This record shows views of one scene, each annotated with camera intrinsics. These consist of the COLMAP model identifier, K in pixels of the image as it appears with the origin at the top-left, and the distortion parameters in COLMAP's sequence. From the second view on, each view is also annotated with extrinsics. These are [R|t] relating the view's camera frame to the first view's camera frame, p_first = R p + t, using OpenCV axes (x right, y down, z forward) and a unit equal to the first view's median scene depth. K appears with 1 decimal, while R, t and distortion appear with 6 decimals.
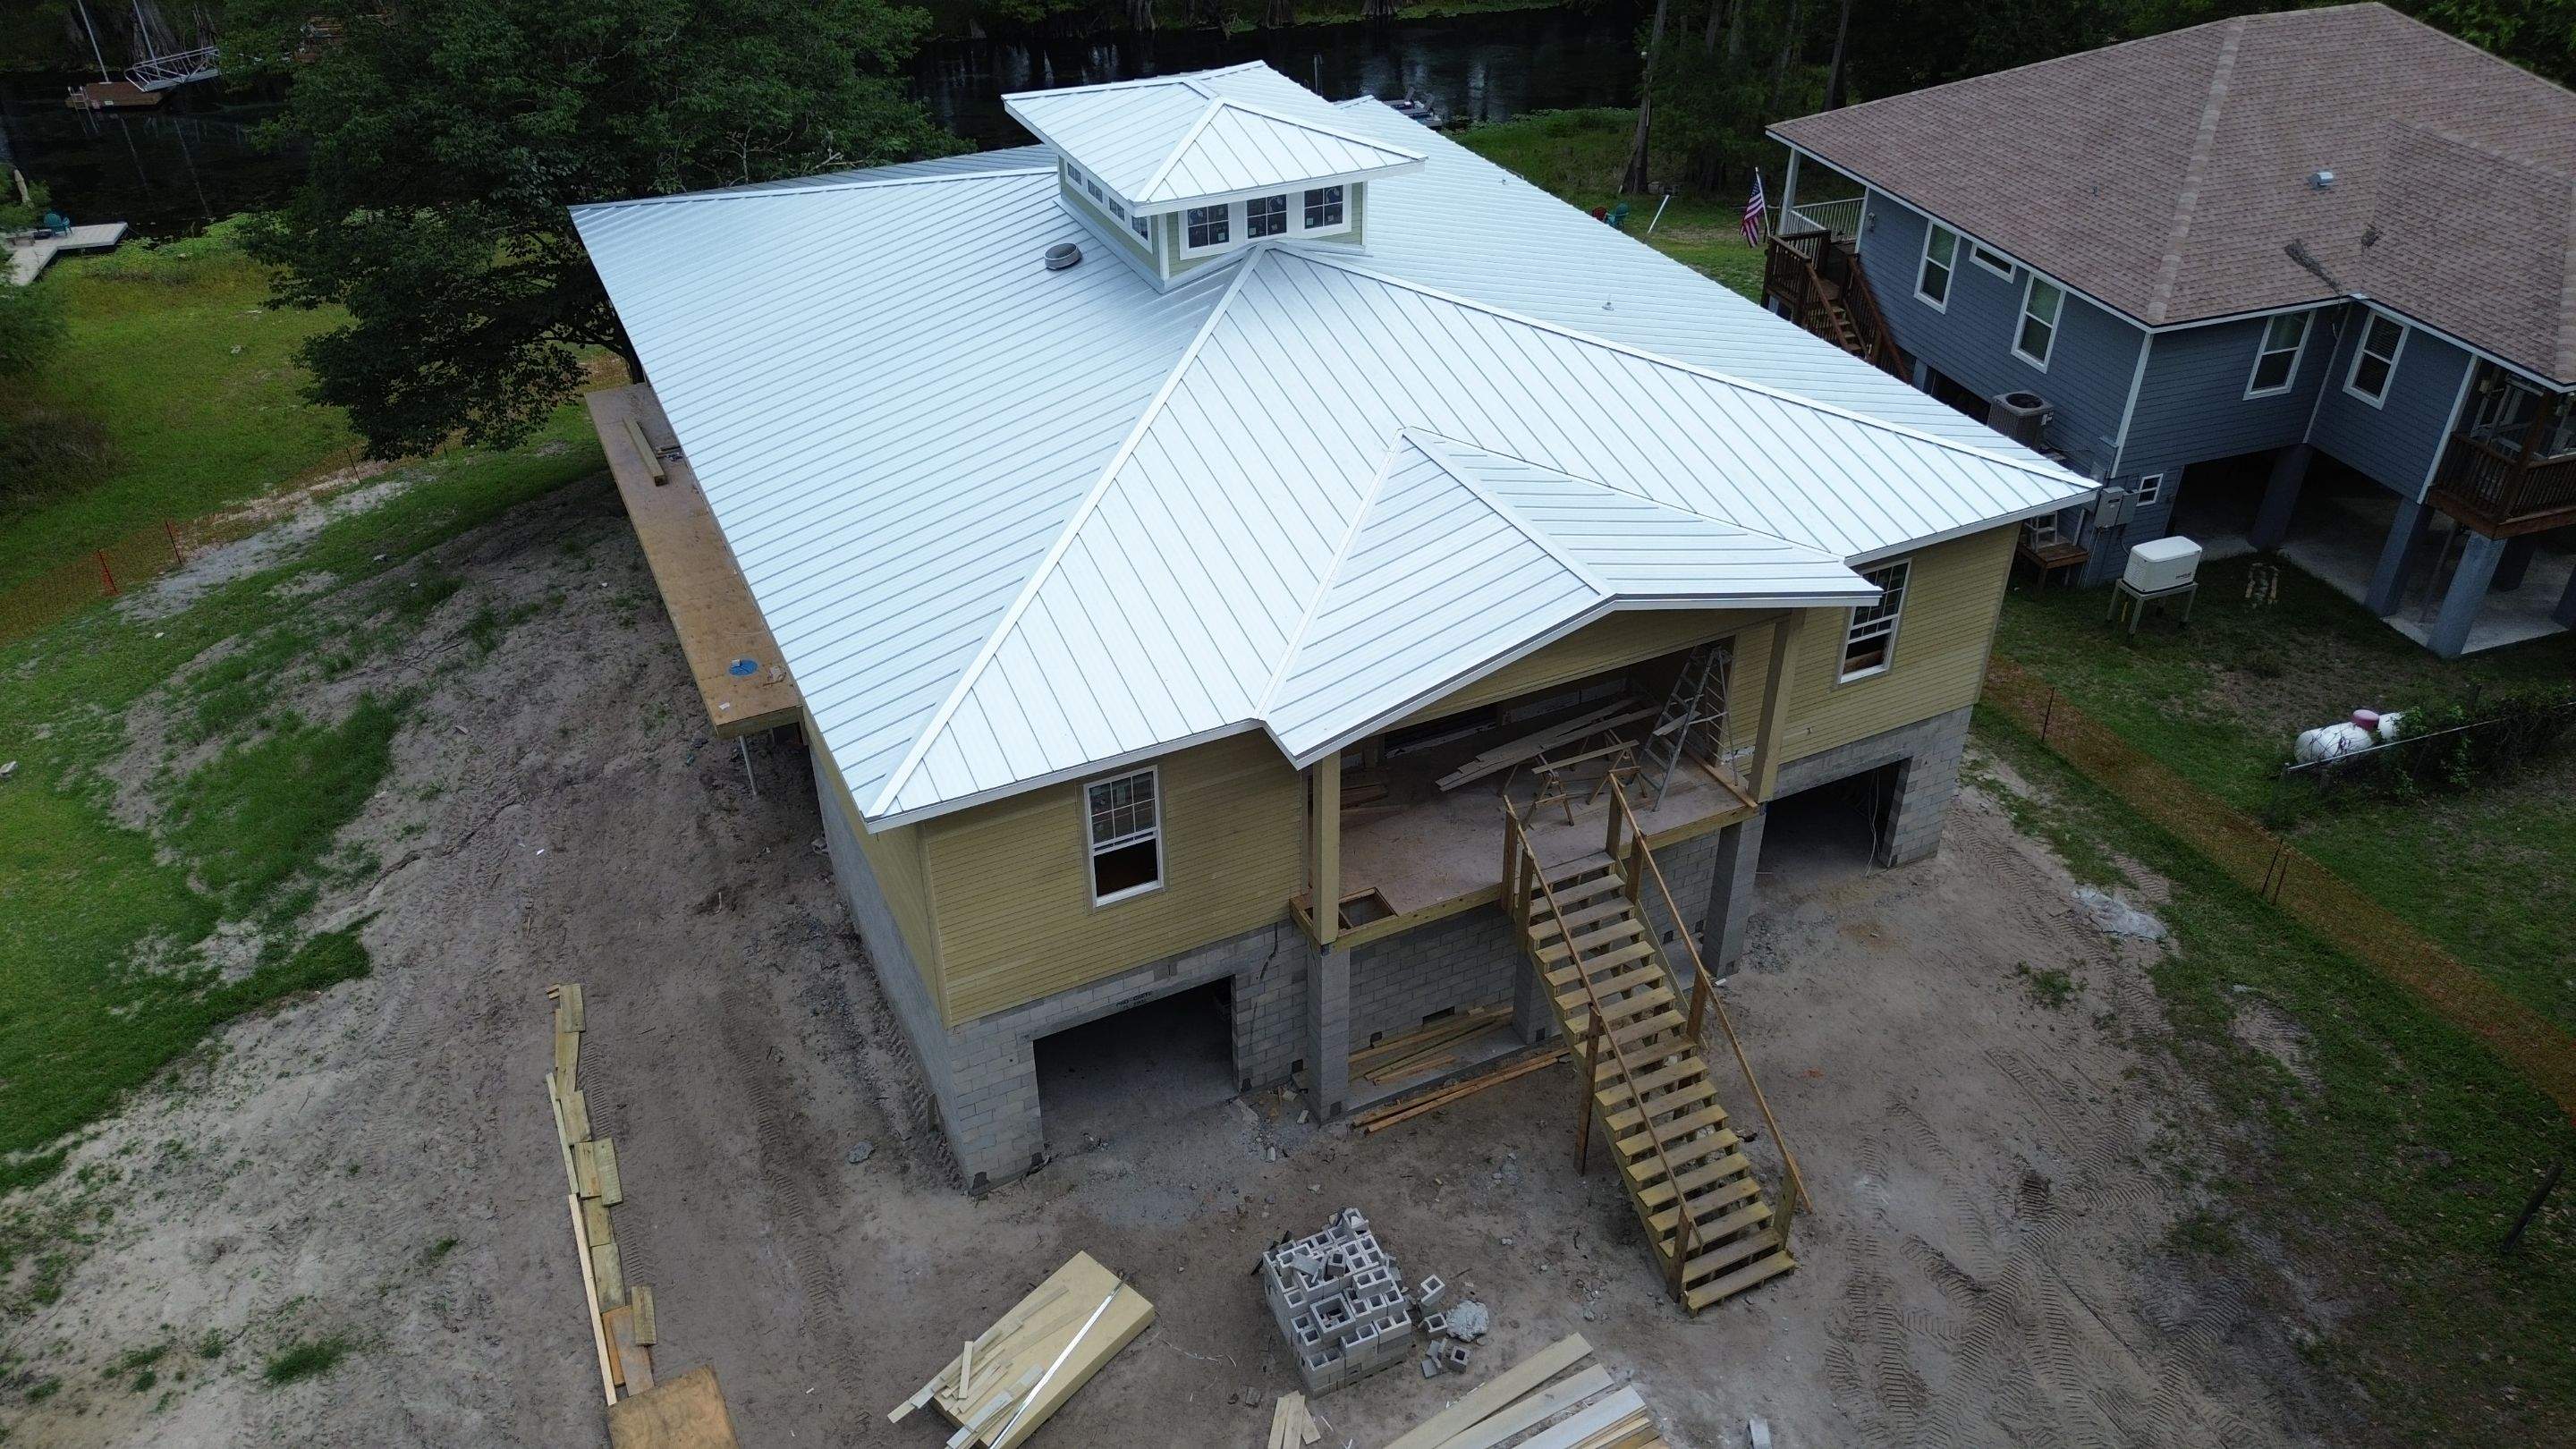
lens RADIAL K [[1839.0, 0, 1289.7], [0, 1839.0, 724.7], [0, 0, 1]] dist [0.041806, -0.034770]
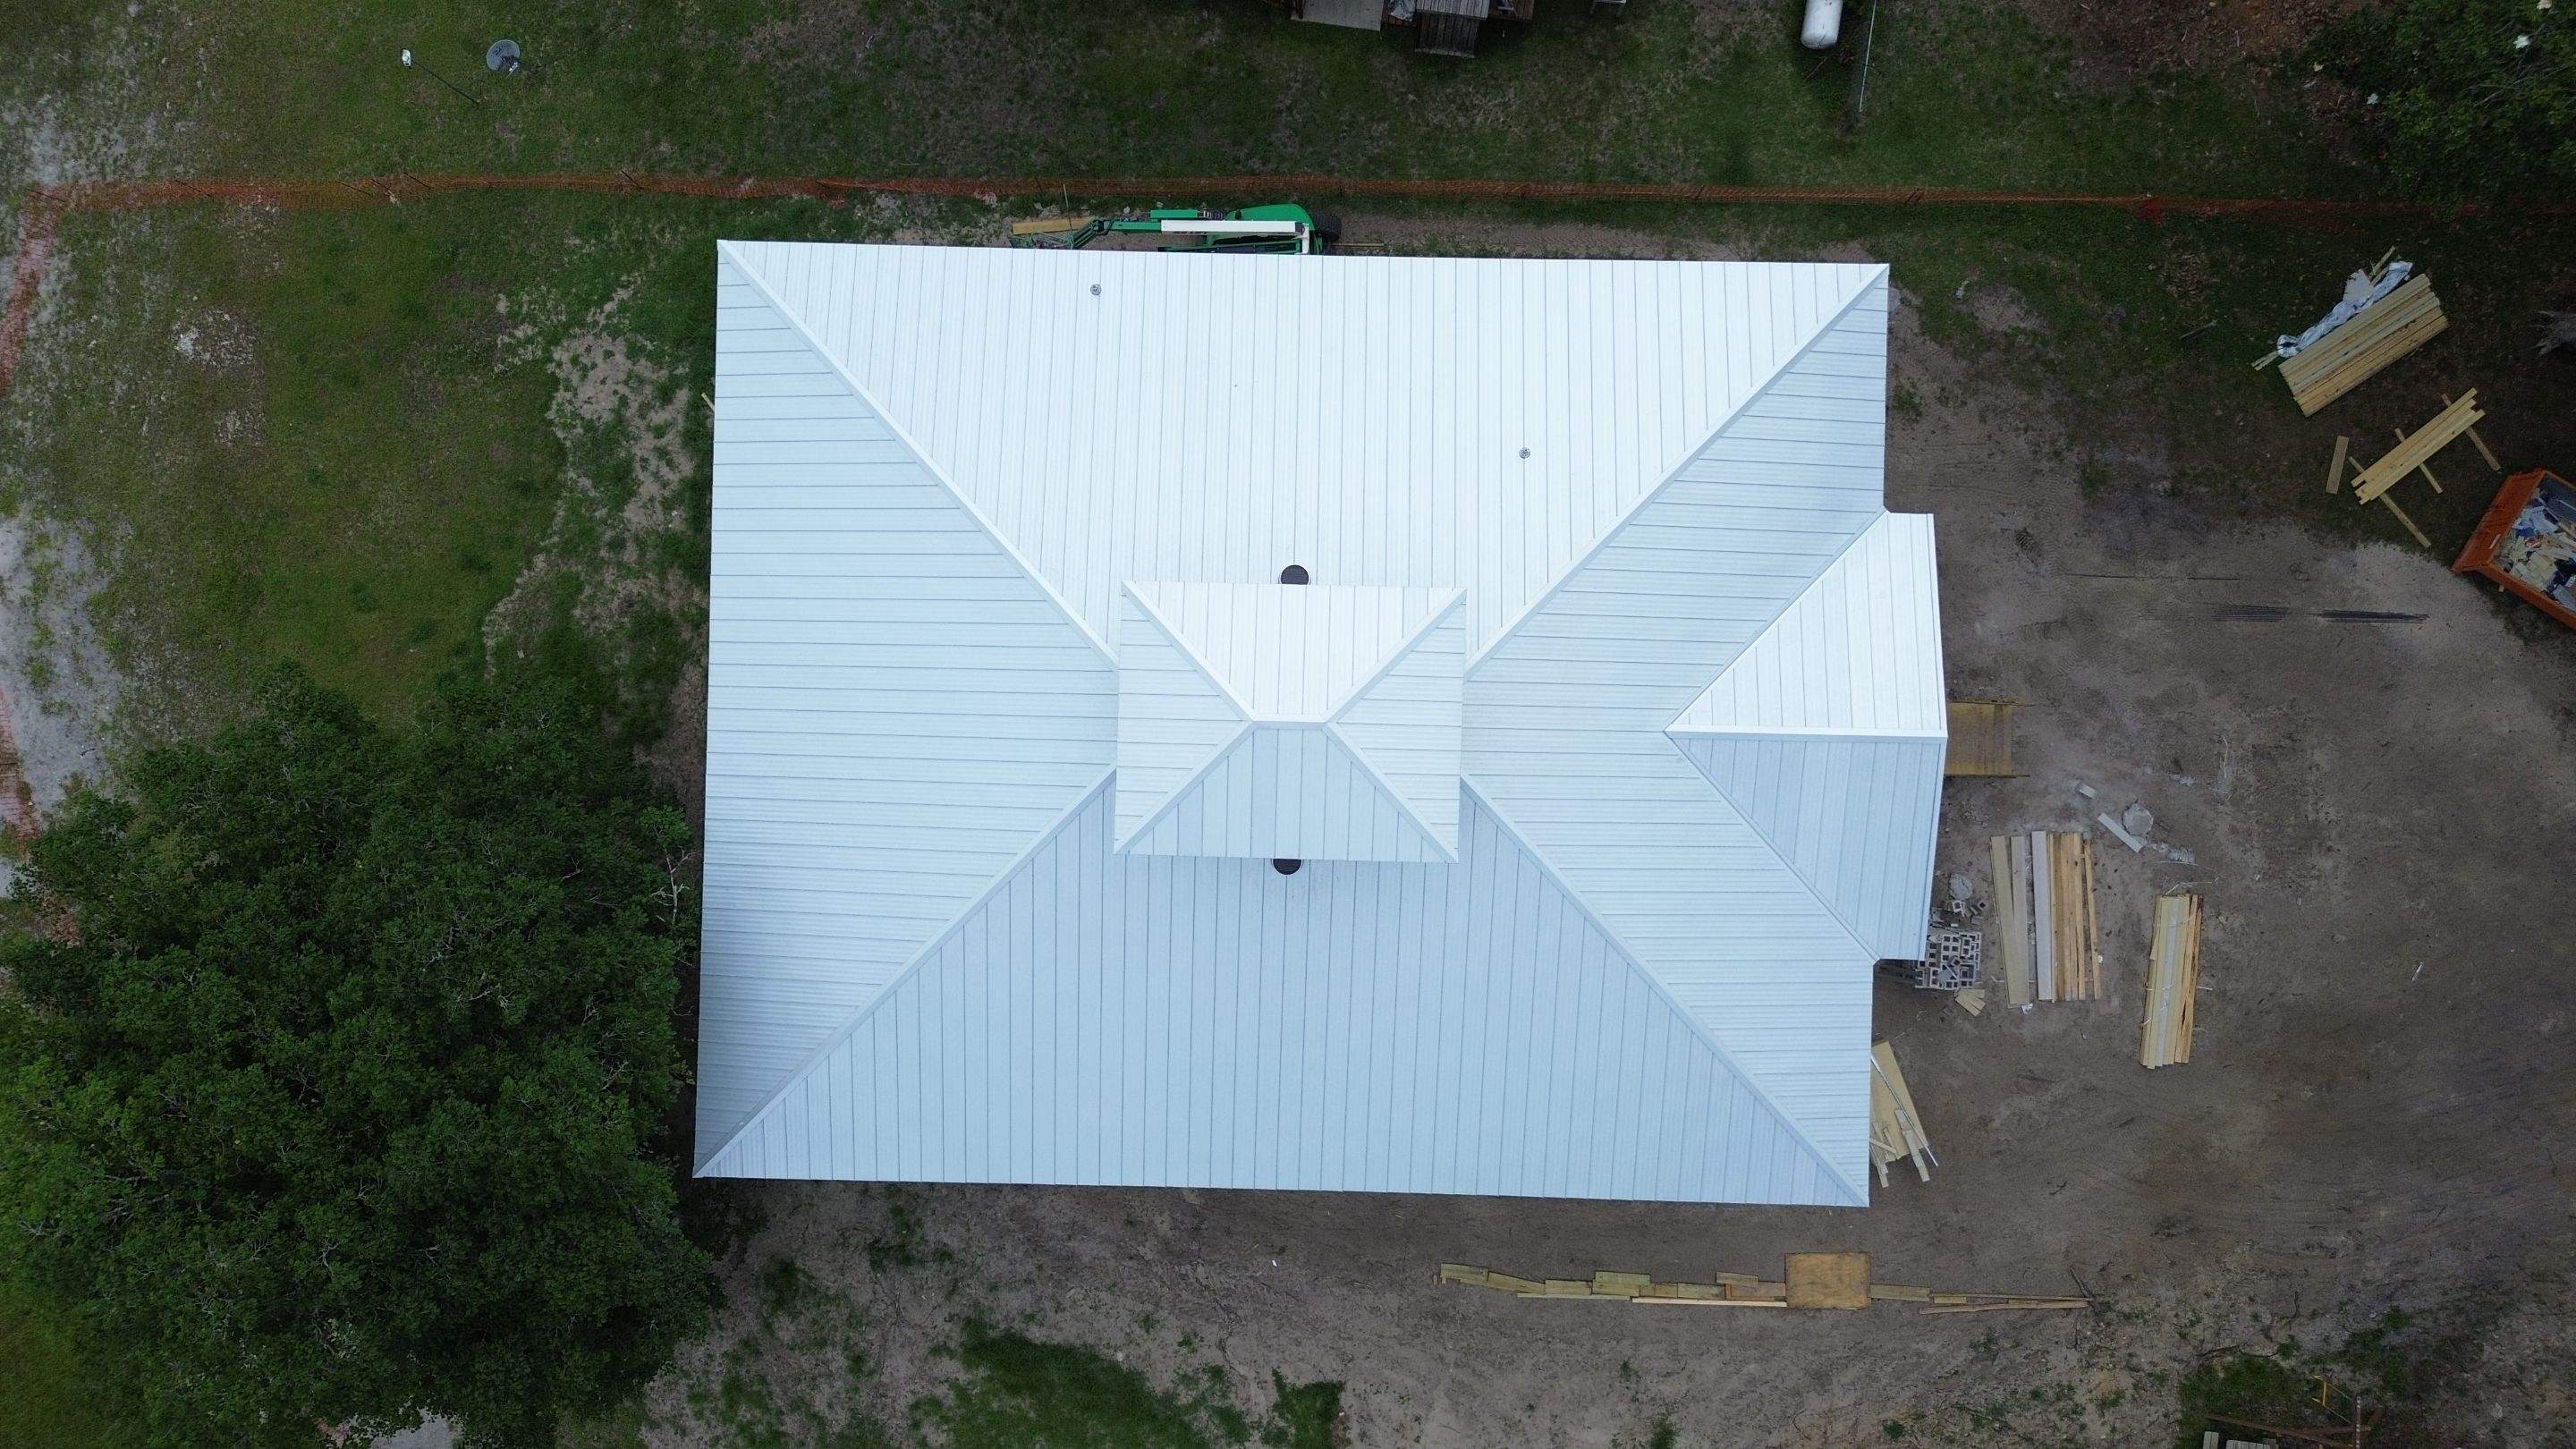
lens RADIAL K [[1839.0, 0, 1290.9], [0, 1839.0, 729.8], [0, 0, 1]] dist [0.041806, -0.034770]
pose [[0.453448, -0.891282, -0.000908, -0.052257], [0.505893, 0.256539, 0.823565, -1.271925], [-0.733796, -0.373903, 0.567221, 0.404477]]
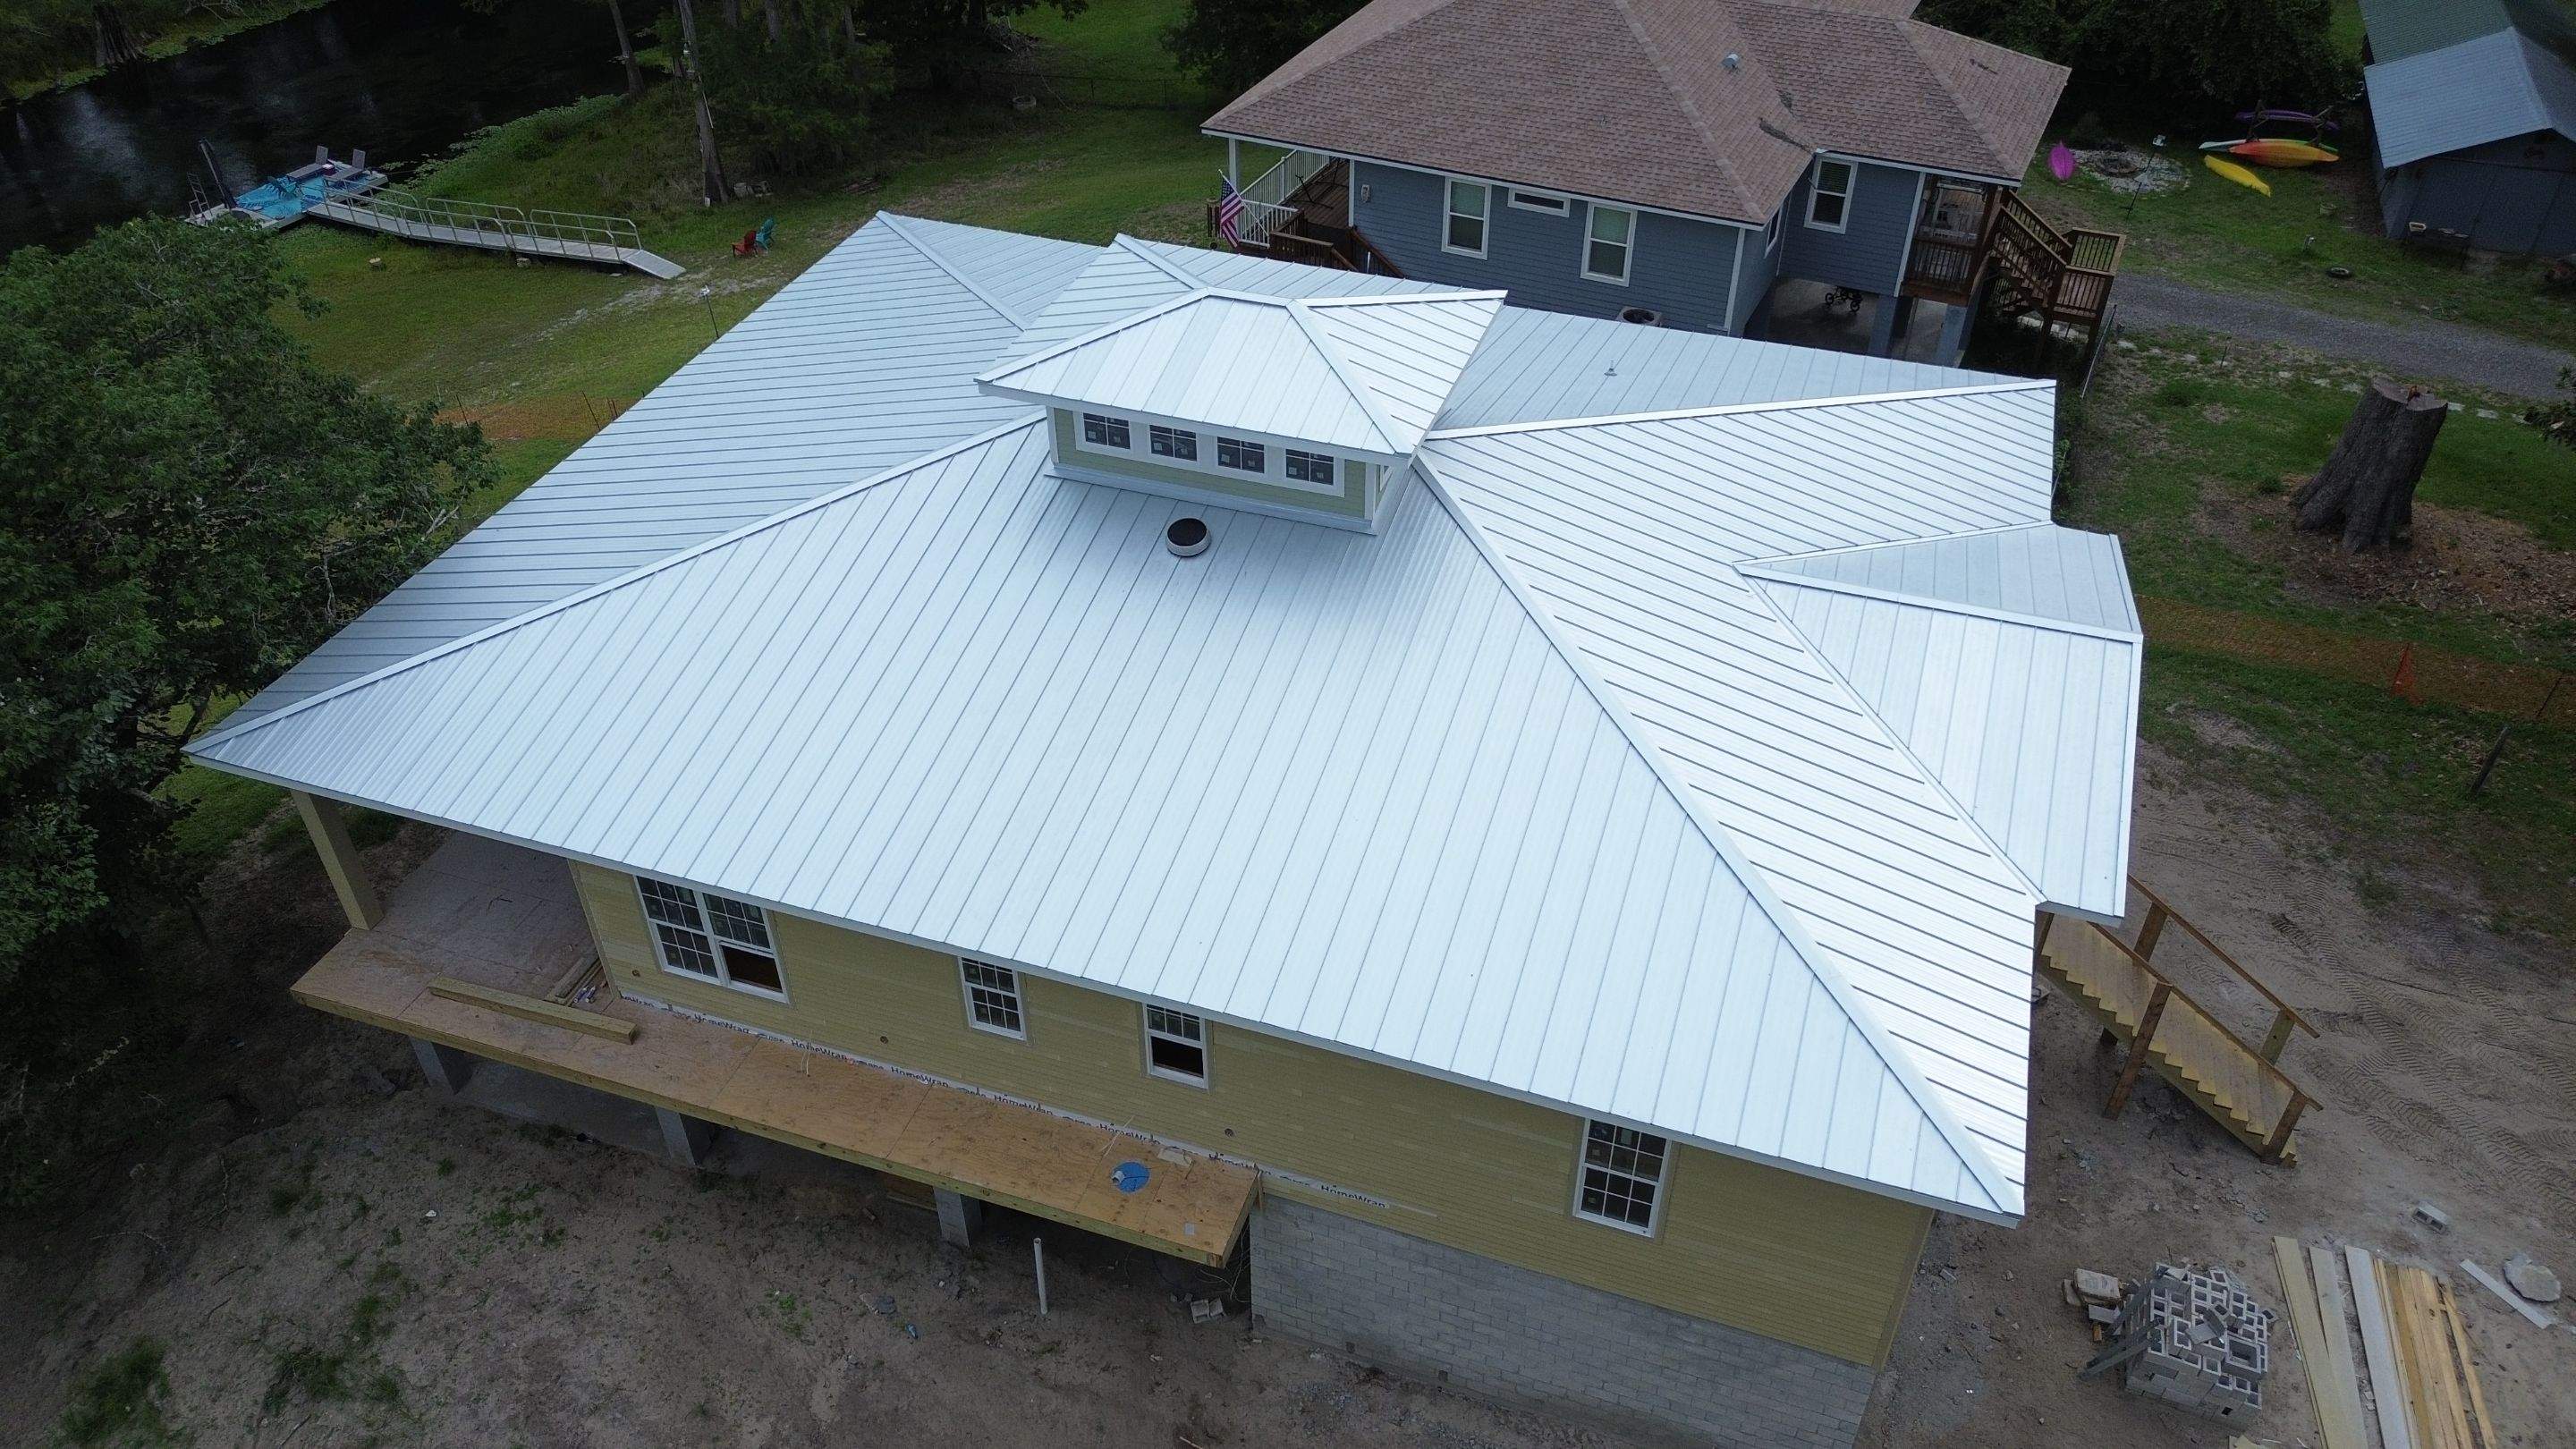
lens RADIAL K [[1839.0, 0, 1294.0], [0, 1839.0, 728.5], [0, 0, 1]] dist [0.041806, -0.034770]
pose [[0.700757, -0.441688, 0.560225, -0.621005], [0.398654, 0.893681, 0.205934, -0.344242], [-0.591621, 0.079026, 0.802334, 0.331591]]
